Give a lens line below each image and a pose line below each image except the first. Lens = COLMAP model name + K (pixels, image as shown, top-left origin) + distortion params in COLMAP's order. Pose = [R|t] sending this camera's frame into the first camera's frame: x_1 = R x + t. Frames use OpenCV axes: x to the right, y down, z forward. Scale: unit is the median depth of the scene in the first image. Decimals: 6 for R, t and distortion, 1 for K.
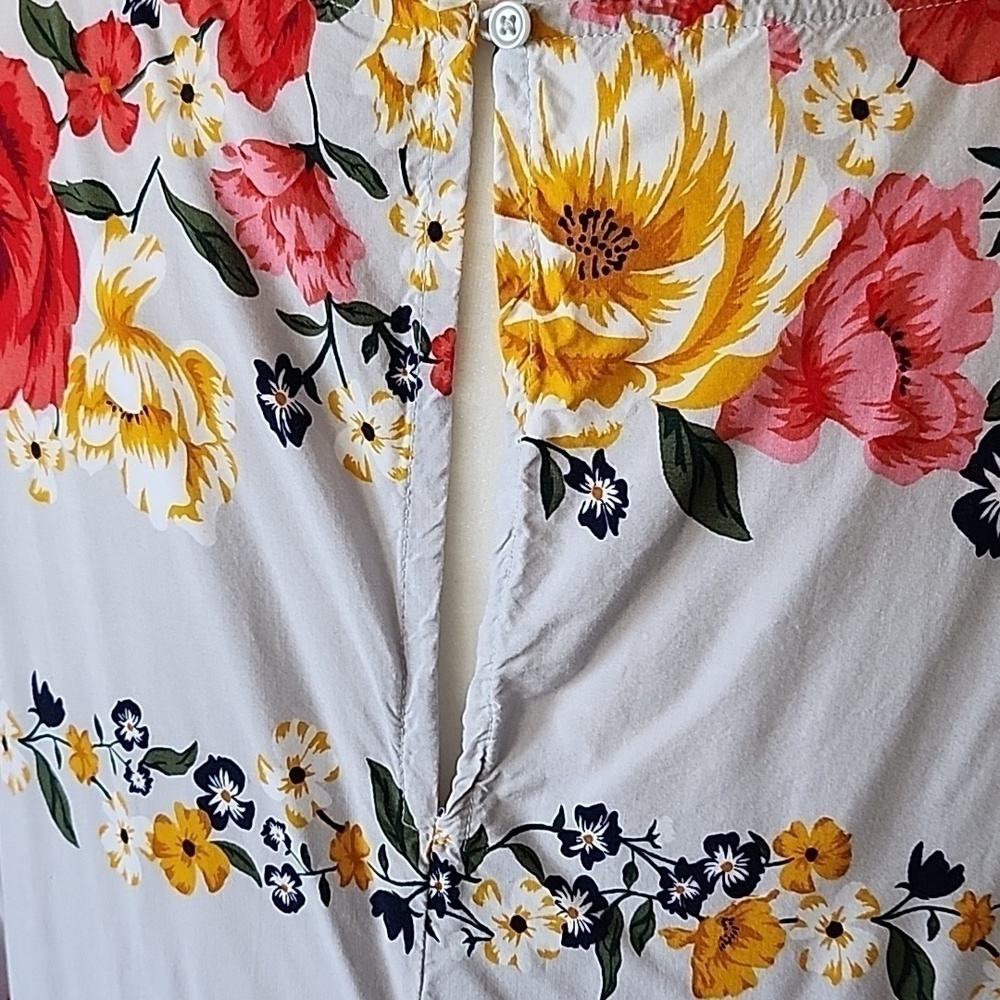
lens RADIAL K [[1711.0, 0, 513.0], [0, 1711.0, 499.3], [0, 0, 1]] dist [0.060378, -0.141963]
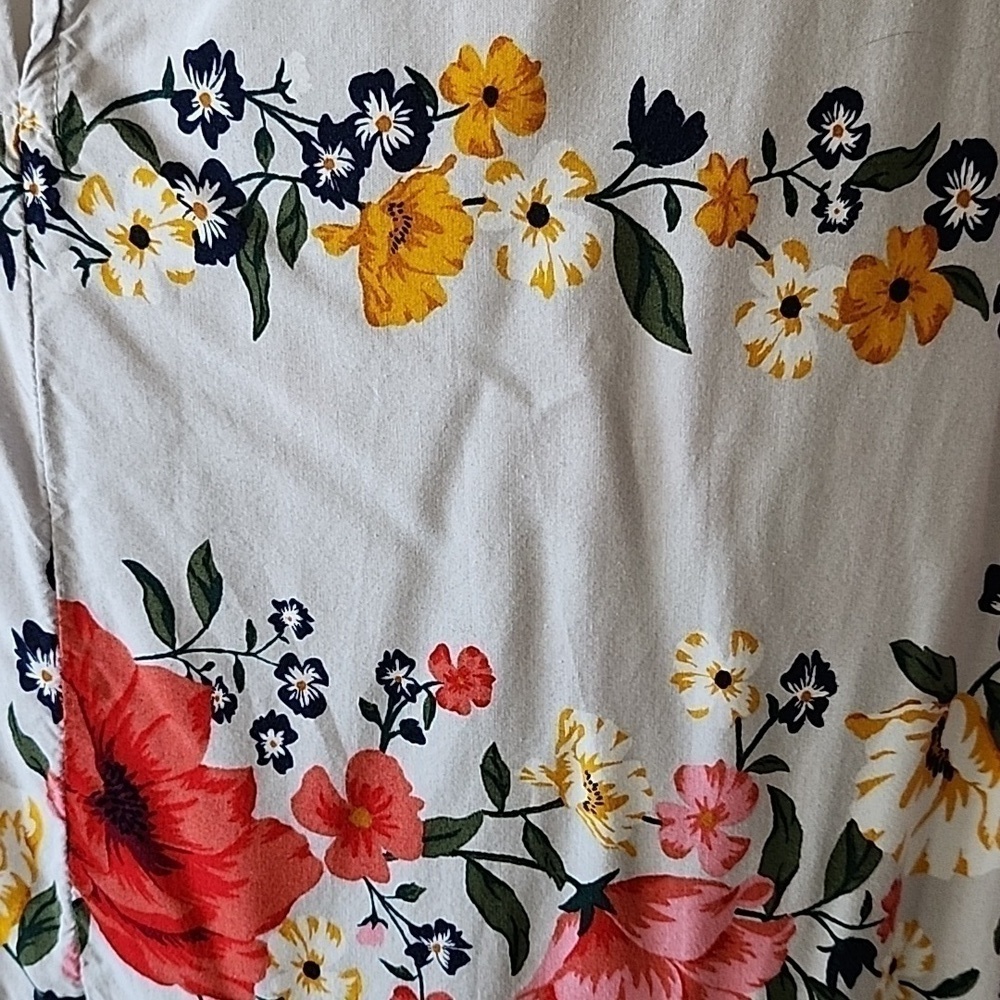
lens RADIAL K [[1711.0, 0, 513.0], [0, 1711.0, 499.3], [0, 0, 1]] dist [0.060378, -0.141963]
pose [[0.995504, -0.024340, -0.091543, 0.242614], [0.029155, 0.998240, 0.051636, 0.336760], [0.090125, -0.054073, 0.994461, 0.246697]]
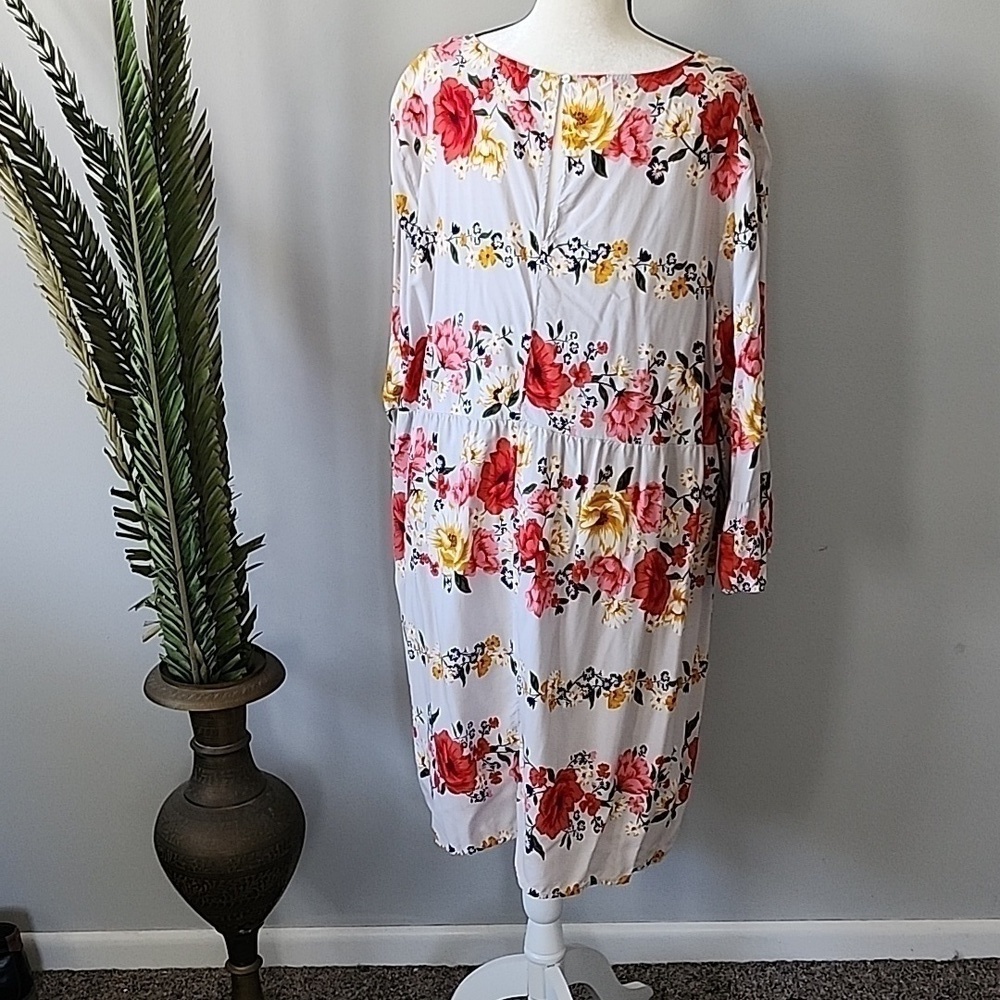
lens RADIAL K [[1711.0, 0, 513.0], [0, 1711.0, 499.3], [0, 0, 1]] dist [0.060378, -0.141963]
pose [[0.998690, 0.048053, -0.017555, -0.009843], [-0.049916, 0.990444, -0.128567, 1.534689], [0.011209, 0.129275, 0.991545, -3.705387]]
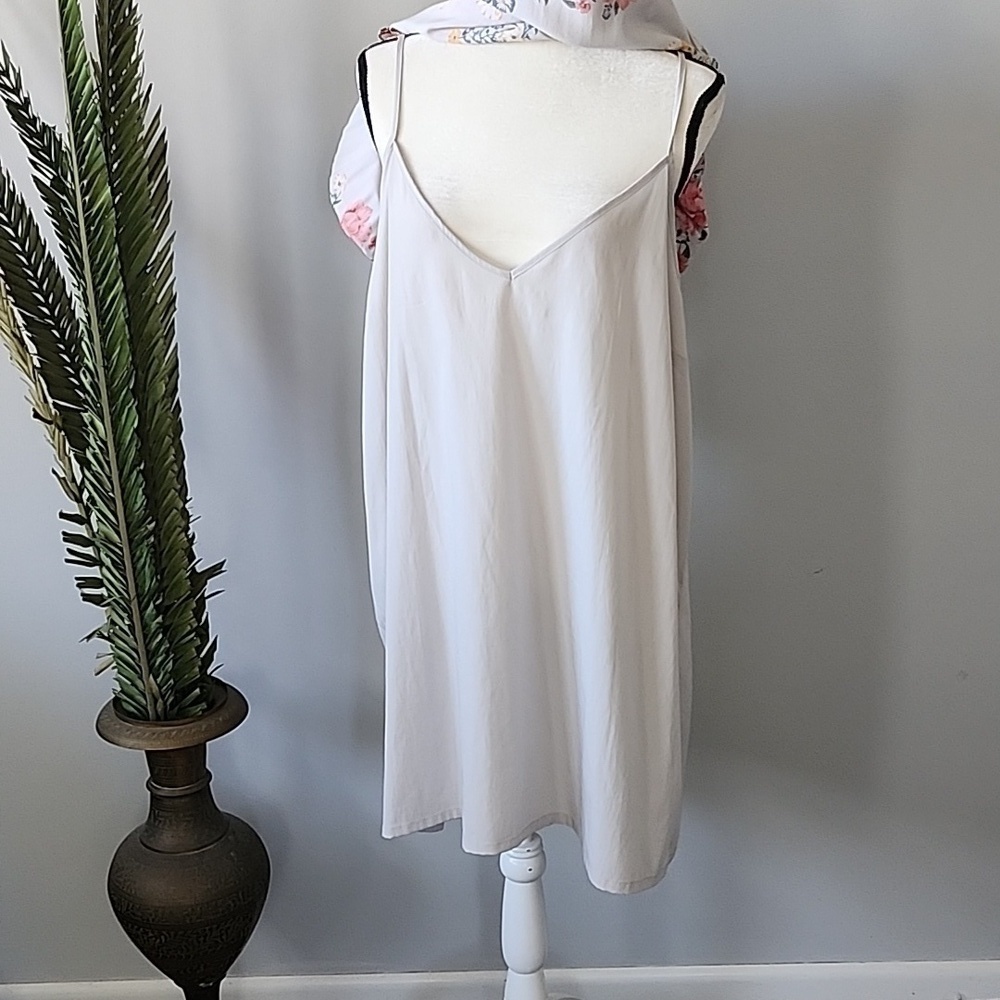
lens RADIAL K [[1711.0, 0, 513.0], [0, 1711.0, 499.3], [0, 0, 1]] dist [0.060378, -0.141963]
pose [[0.999074, 0.043020, -0.000487, -0.036350], [-0.042662, 0.989153, -0.140557, 1.491275], [-0.005565, 0.140447, 0.990072, -3.410890]]
